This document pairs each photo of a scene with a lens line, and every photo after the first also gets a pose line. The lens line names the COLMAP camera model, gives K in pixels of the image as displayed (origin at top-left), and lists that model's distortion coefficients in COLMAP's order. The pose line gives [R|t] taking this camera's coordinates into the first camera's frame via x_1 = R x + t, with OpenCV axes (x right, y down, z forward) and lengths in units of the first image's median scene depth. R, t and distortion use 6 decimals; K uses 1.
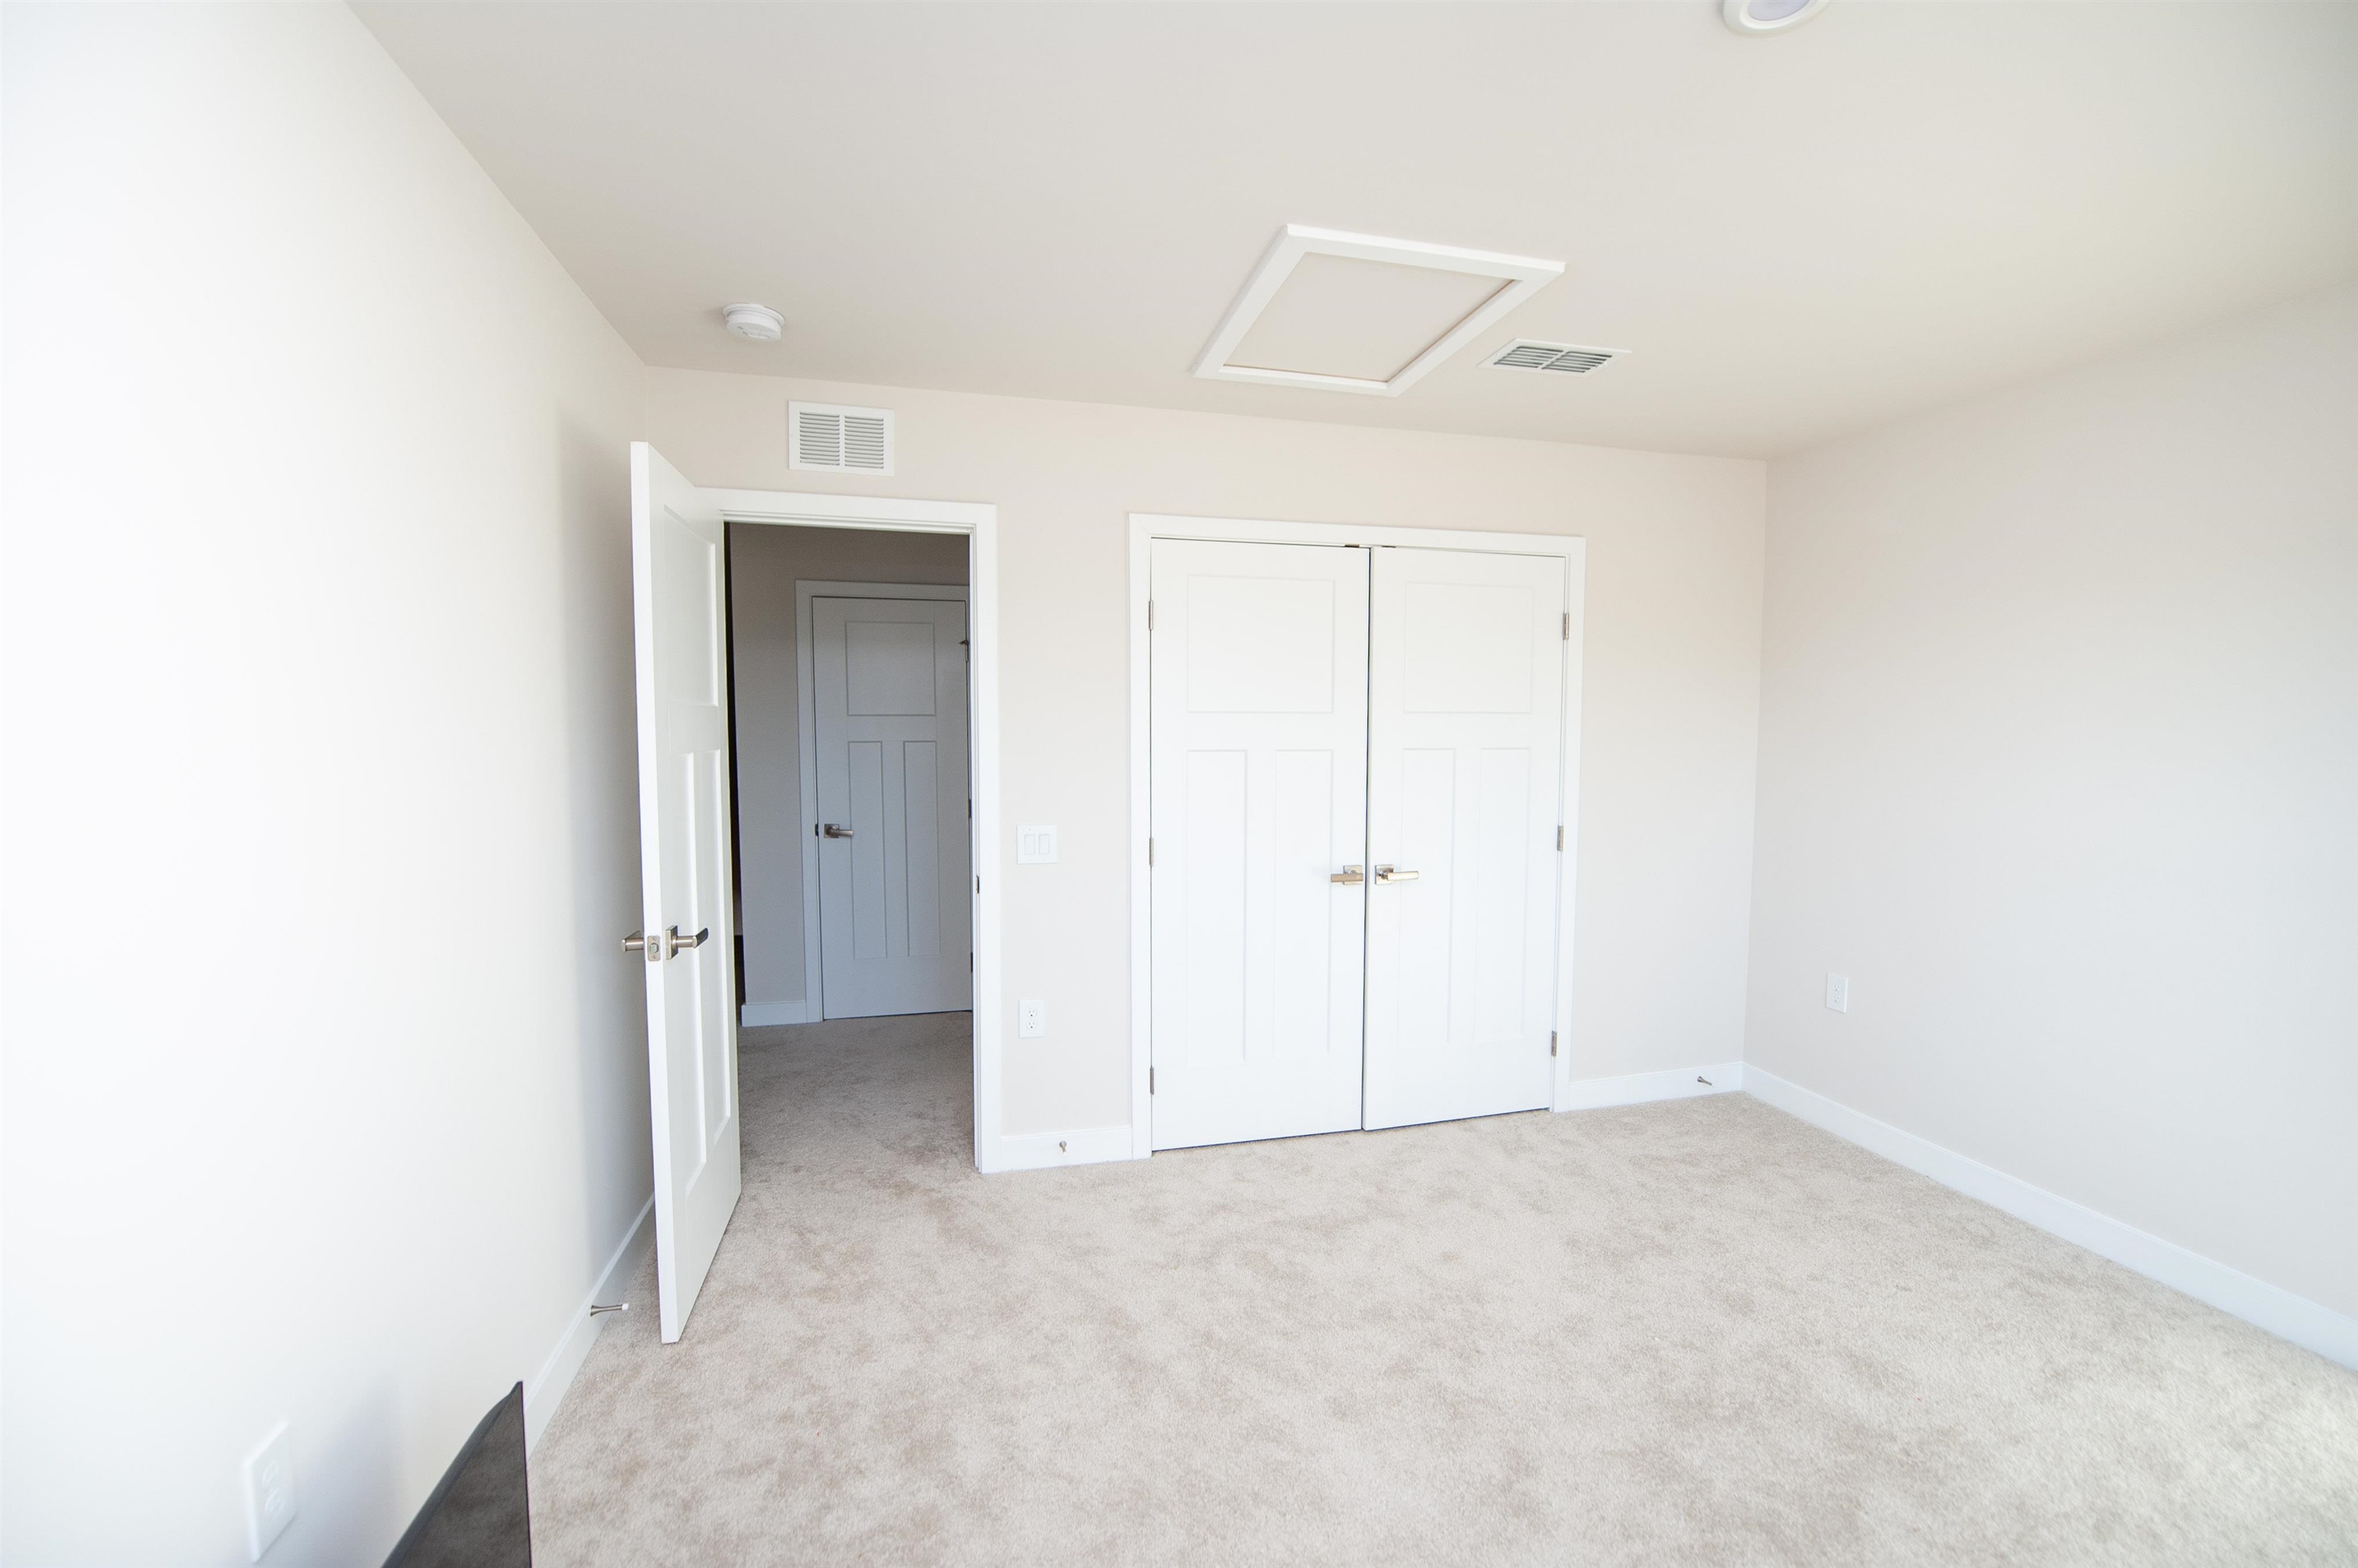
lens RADIAL K [[947.5, 0, 1175.3], [0, 947.5, 792.9], [0, 0, 1]] dist [-0.017747, -0.000181]
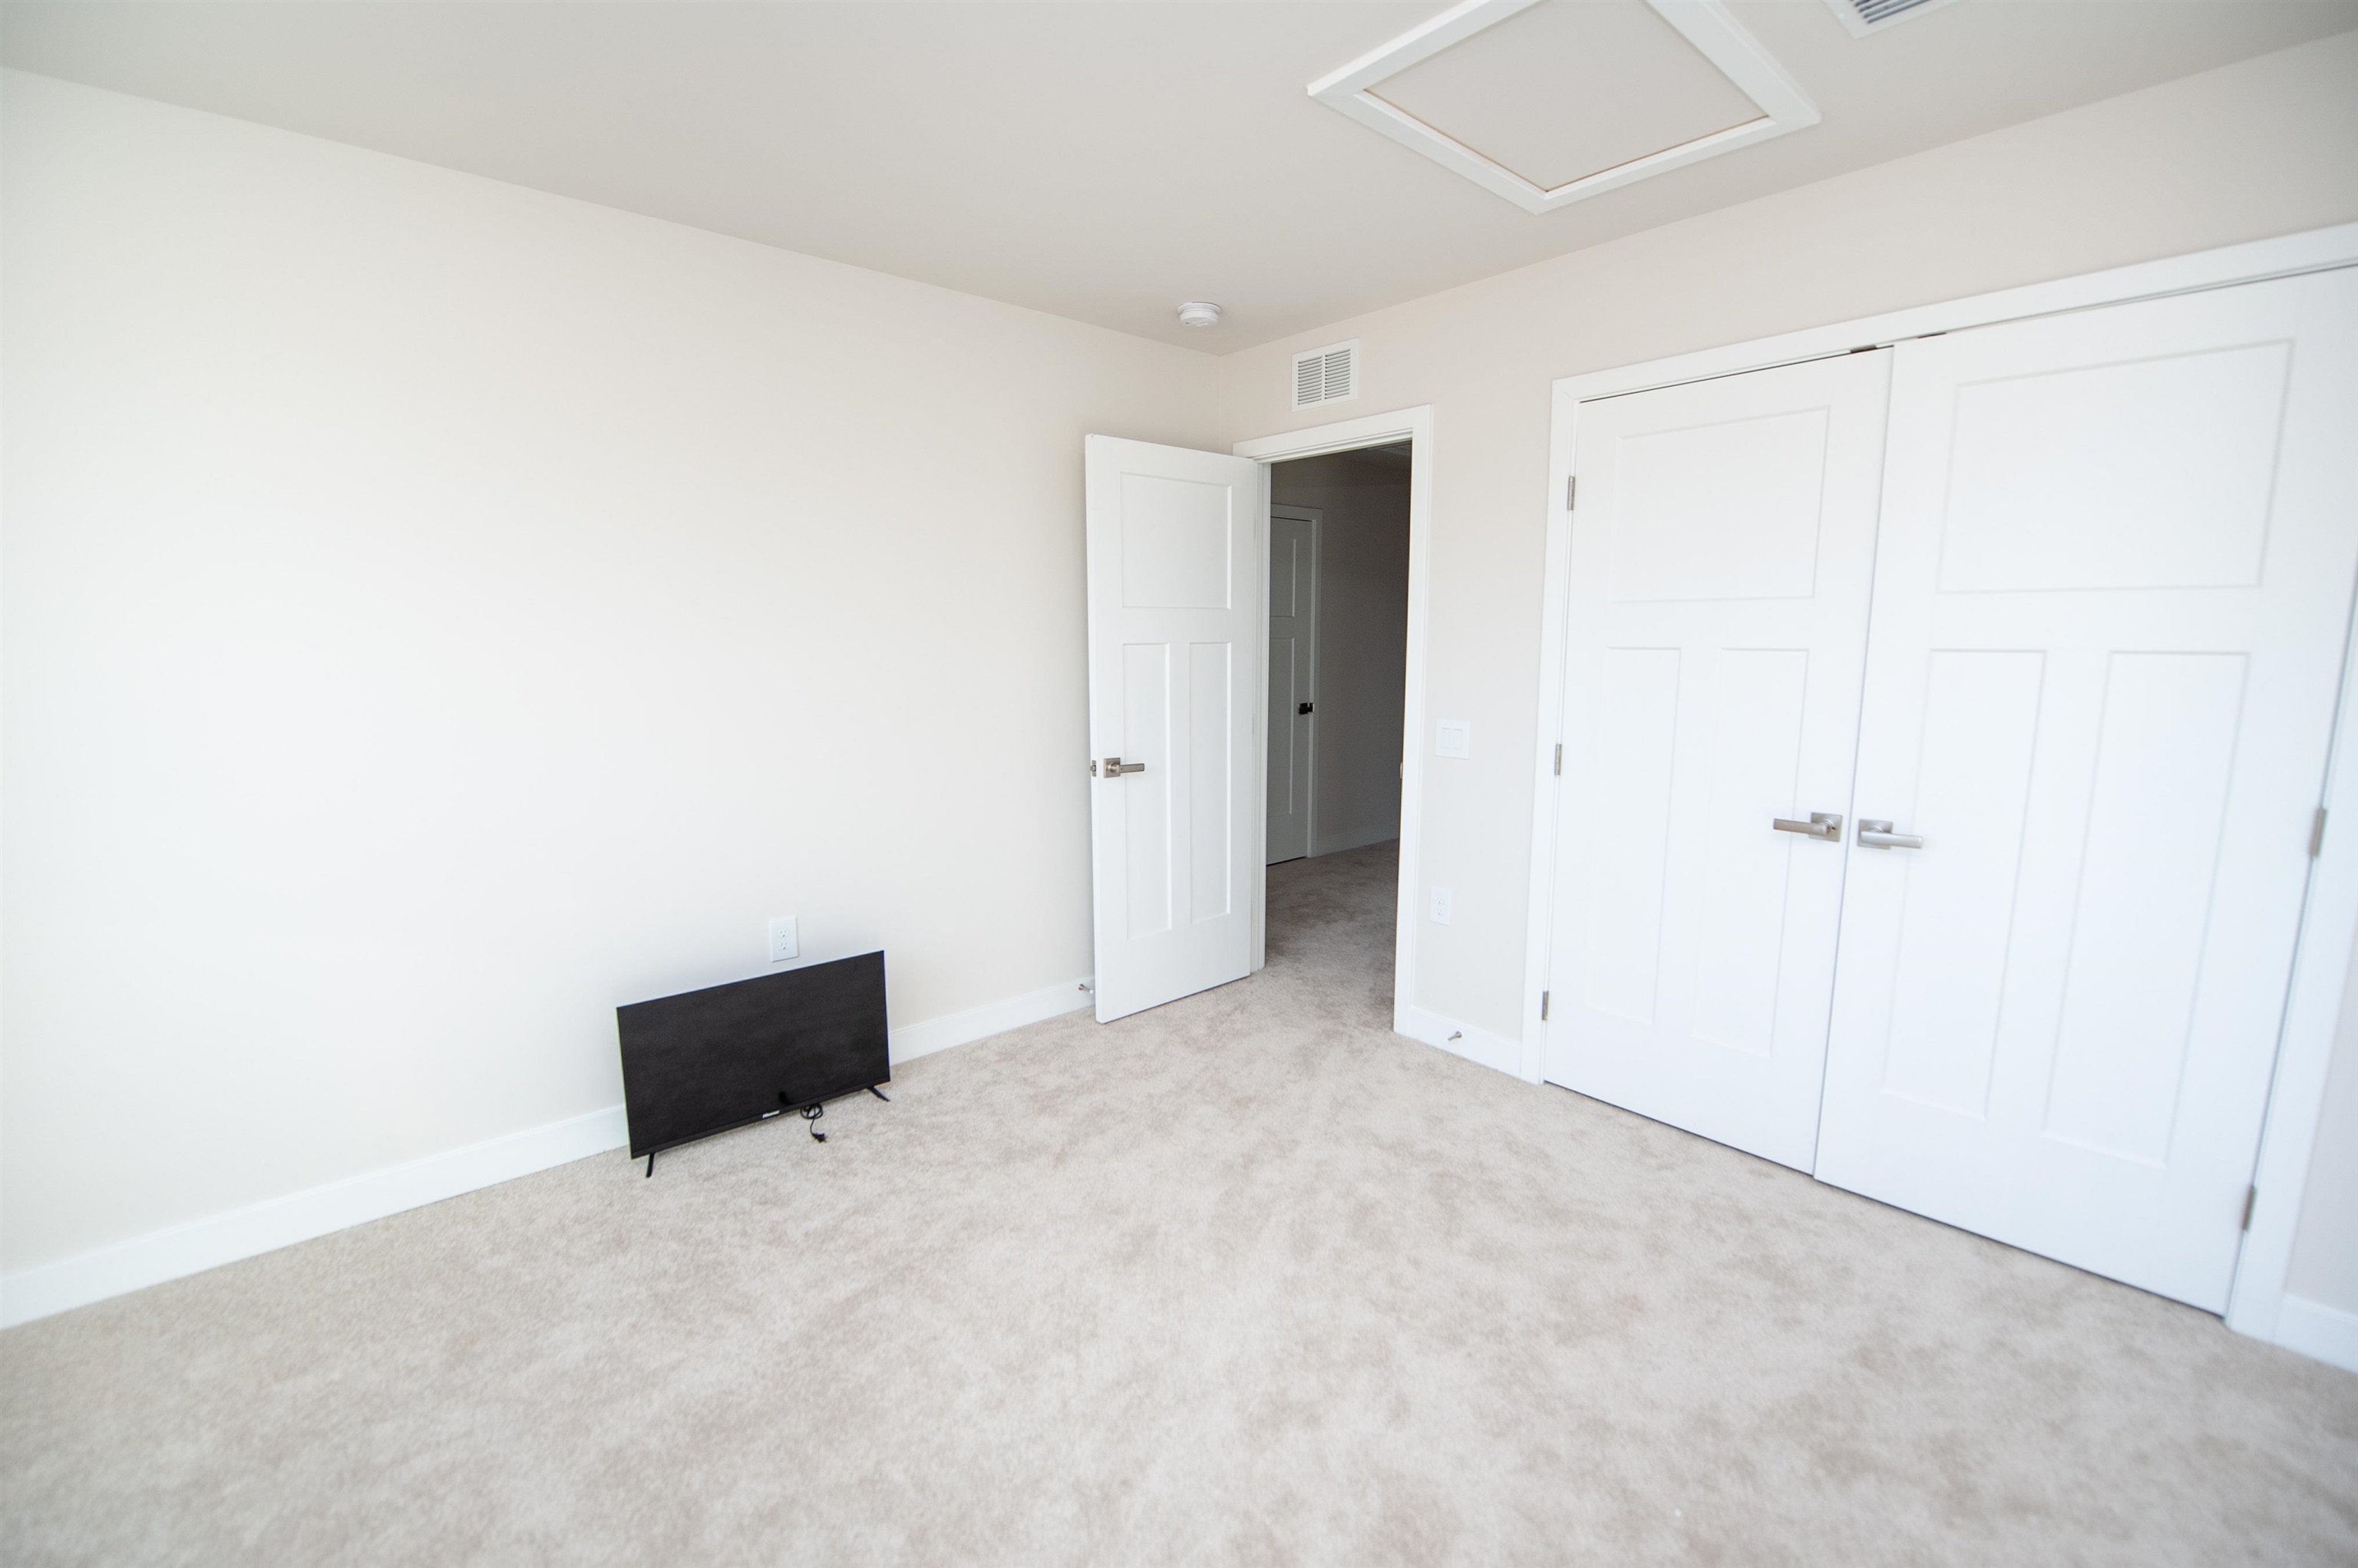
lens RADIAL K [[930.2, 0, 1179.0], [0, 930.2, 784.0], [0, 0, 1]] dist [-0.023607, -0.000329]
pose [[0.490940, 0.133946, -0.860835, 0.618729], [-0.051245, 0.990839, 0.124949, -0.008033], [0.869685, -0.017229, 0.493307, 0.269839]]
